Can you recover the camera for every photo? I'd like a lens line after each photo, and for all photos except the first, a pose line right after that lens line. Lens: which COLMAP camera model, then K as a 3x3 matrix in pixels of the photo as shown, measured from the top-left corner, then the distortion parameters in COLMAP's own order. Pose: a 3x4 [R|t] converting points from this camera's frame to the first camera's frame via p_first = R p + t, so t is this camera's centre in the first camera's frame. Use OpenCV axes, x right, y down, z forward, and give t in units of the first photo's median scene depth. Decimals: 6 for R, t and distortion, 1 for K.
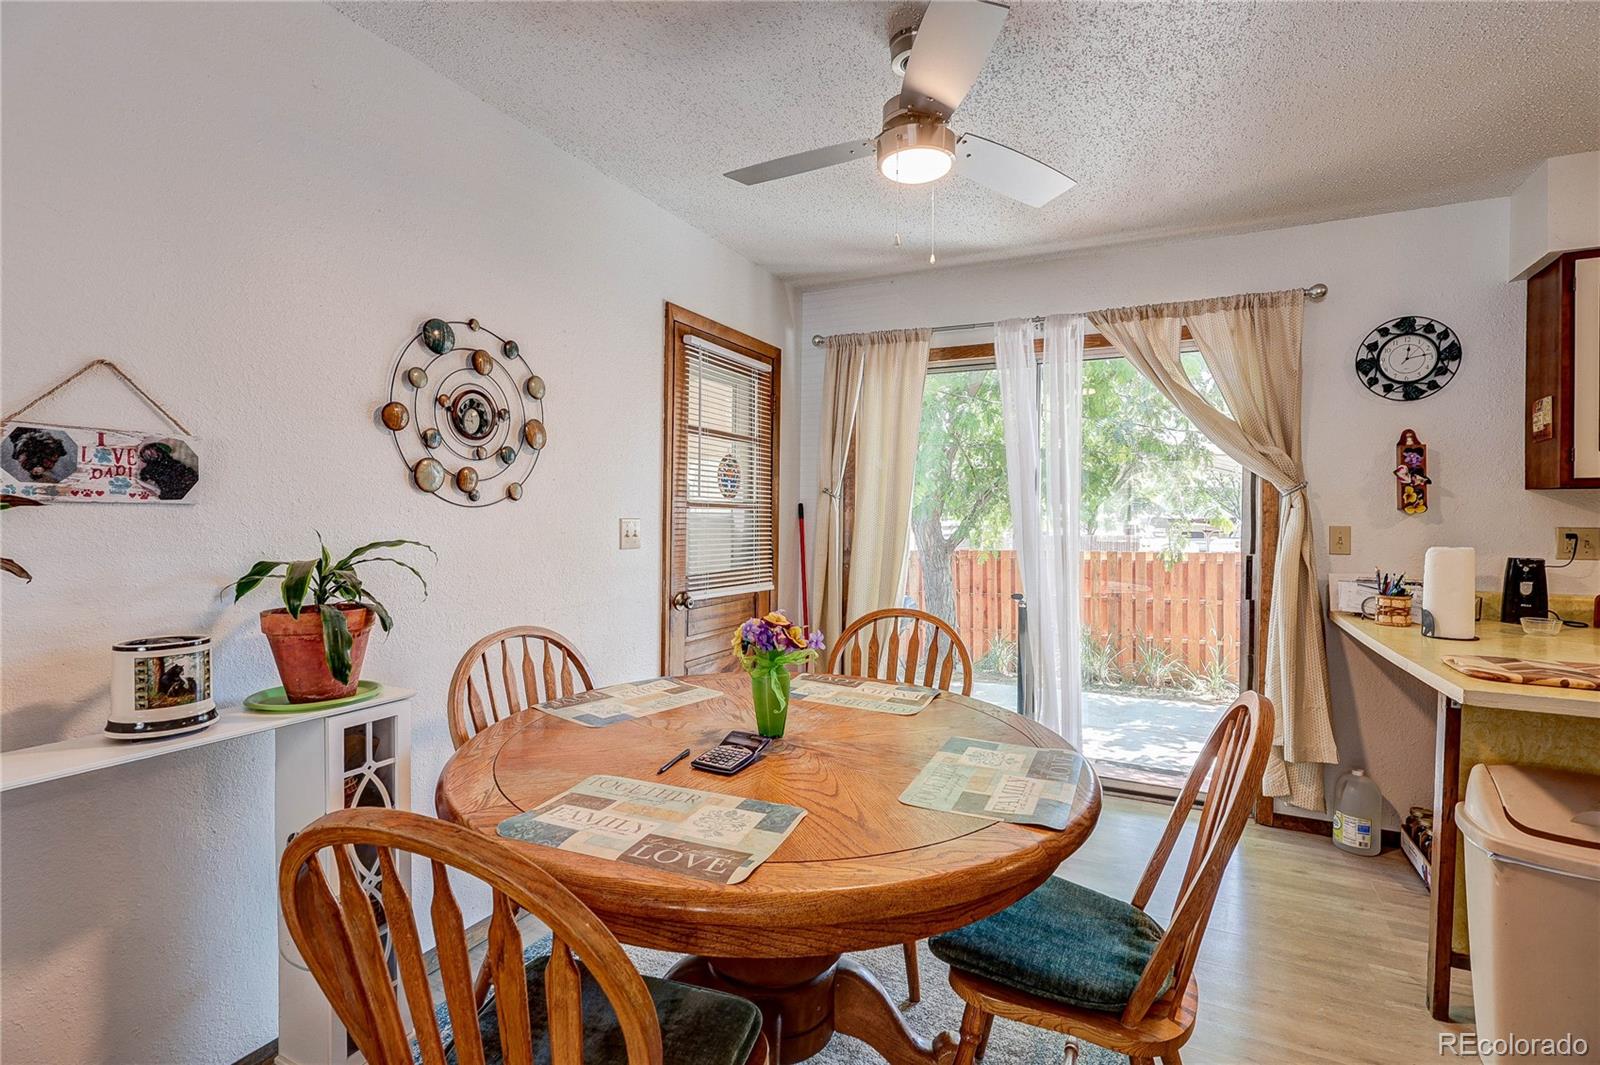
lens RADIAL K [[751.7, 0, 800.5], [0, 751.7, 519.8], [0, 0, 1]] dist [-0.001062, 0.000021]
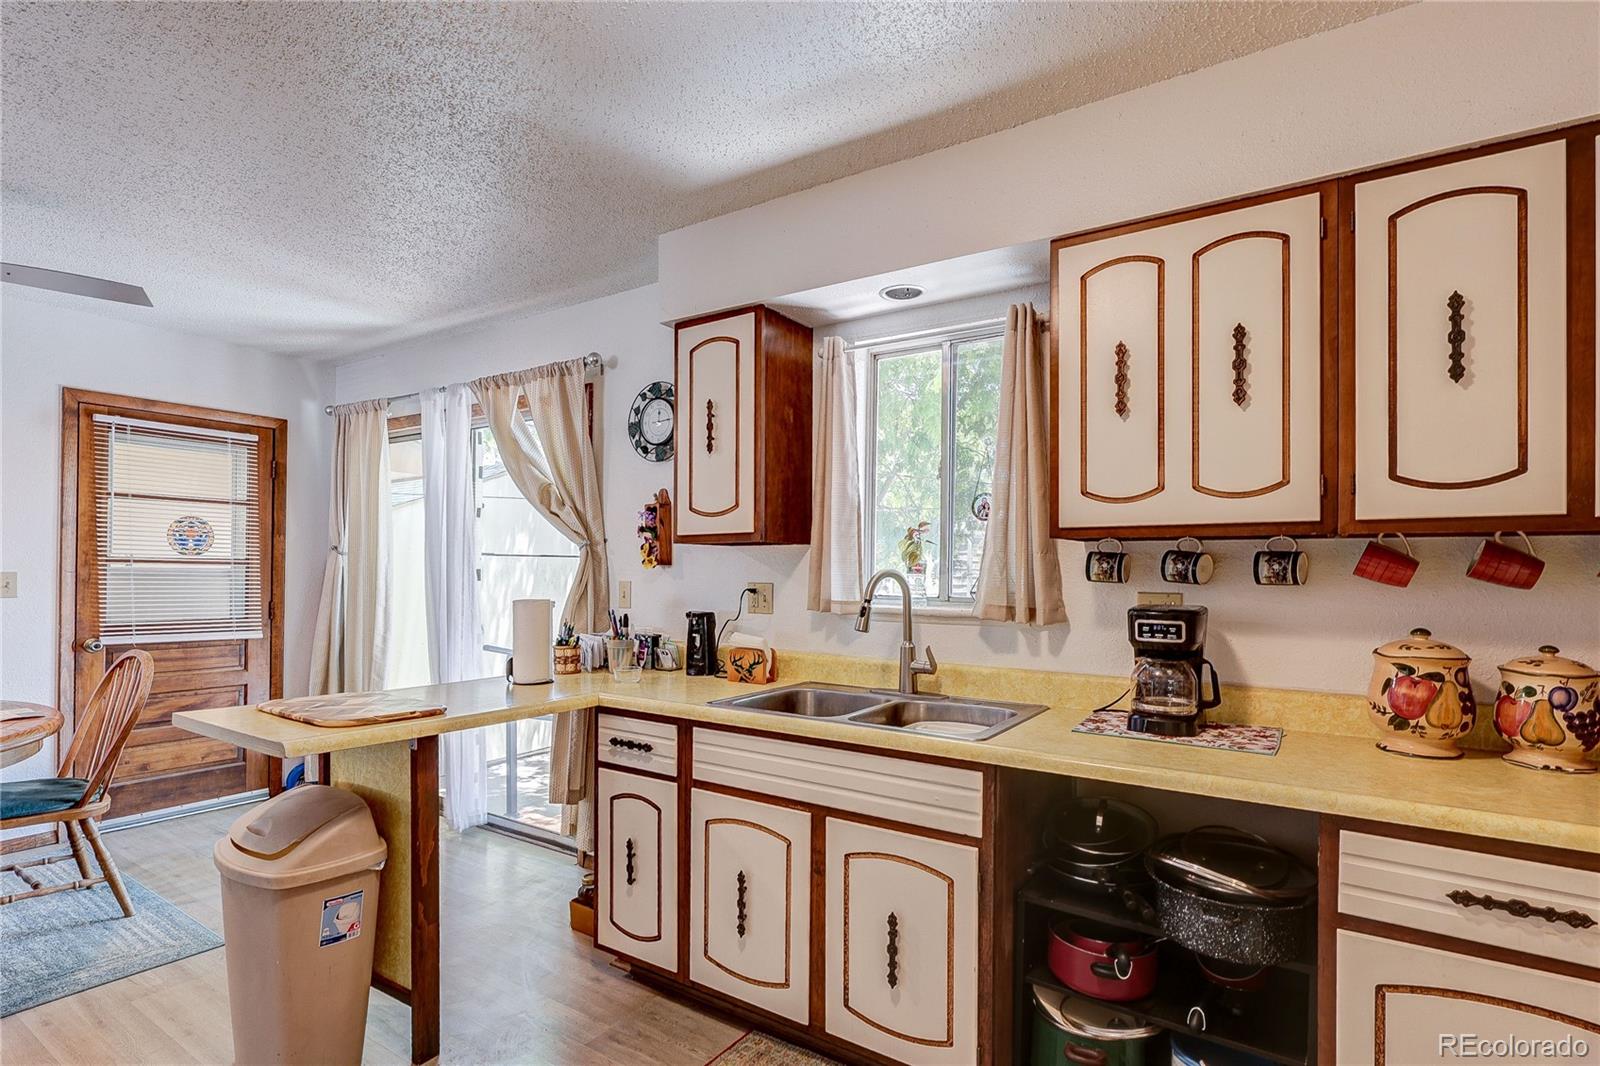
lens RADIAL K [[791.9, 0, 799.0], [0, 791.9, 566.9], [0, 0, 1]] dist [-0.003132, -0.000341]
pose [[0.992375, 0.000479, -0.123251, 1.136923], [-0.002145, 0.999908, -0.013384, 0.003174], [0.123233, 0.013546, 0.992285, -0.072547]]
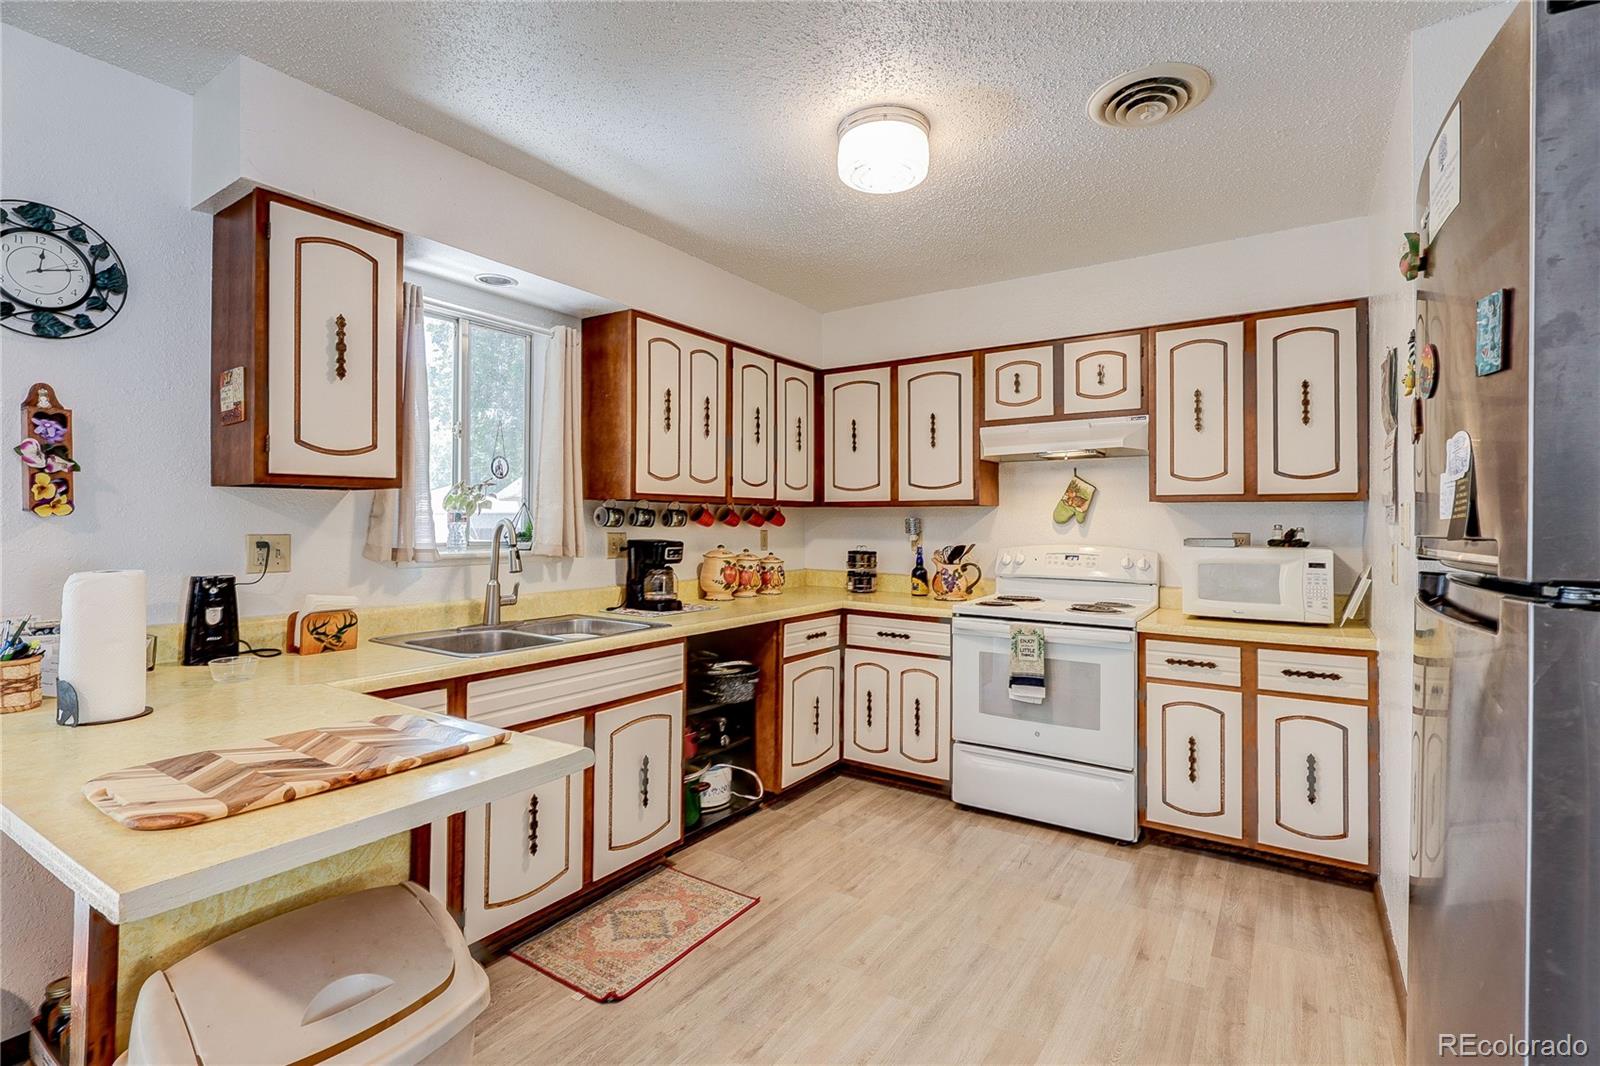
lens RADIAL K [[748.9, 0, 801.3], [0, 748.9, 515.9], [0, 0, 1]] dist [-0.000816, -0.000443]
pose [[0.120932, 0.003305, 0.992655, 0.263232], [0.004144, 0.999984, -0.003834, -0.003901], [-0.992652, 0.004577, 0.120917, 0.291662]]
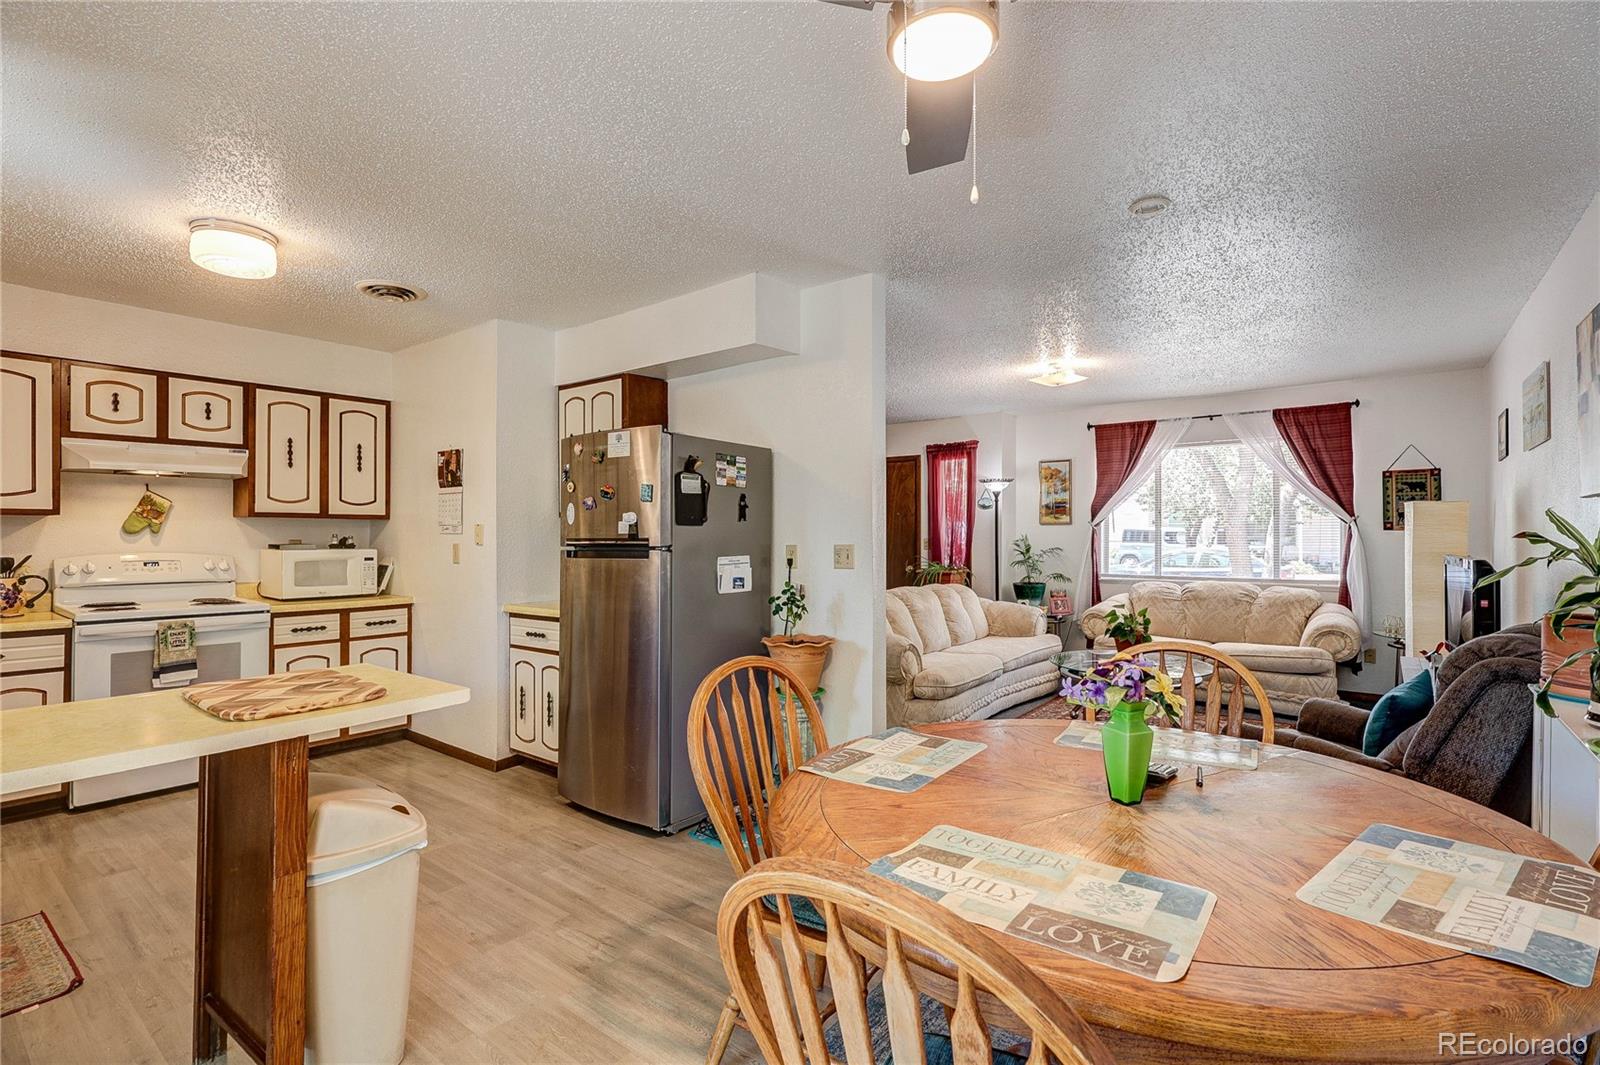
lens RADIAL K [[742.7, 0, 799.5], [0, 742.7, 532.4], [0, 0, 1]] dist [-0.002952, 0.000096]
pose [[-0.980941, -0.007520, 0.194158, 0.097068], [-0.006558, 0.999963, 0.005598, -0.012065], [-0.194193, 0.004218, -0.980954, 1.131371]]
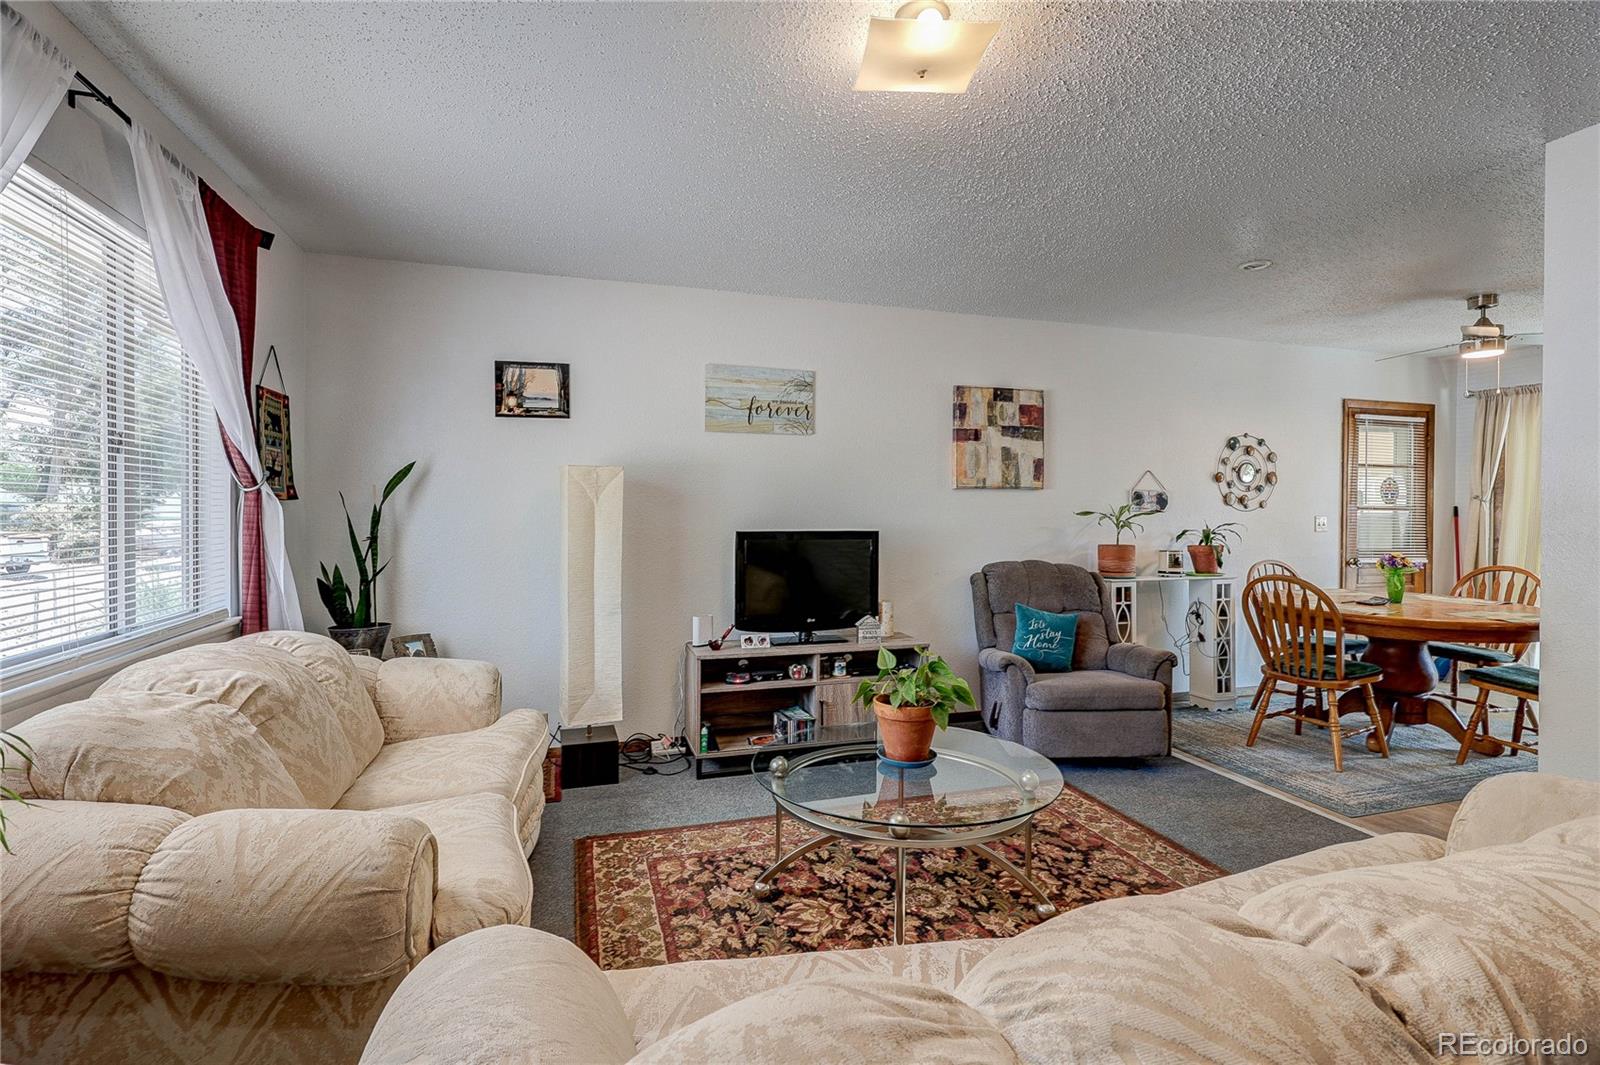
lens RADIAL K [[751.7, 0, 800.5], [0, 751.7, 519.8], [0, 0, 1]] dist [-0.001062, 0.000021]
pose [[0.697826, 0.001450, -0.716266, 0.219250], [-0.001911, 0.999998, 0.000162, 0.009545], [0.716265, 0.001255, 0.697828, -1.281481]]
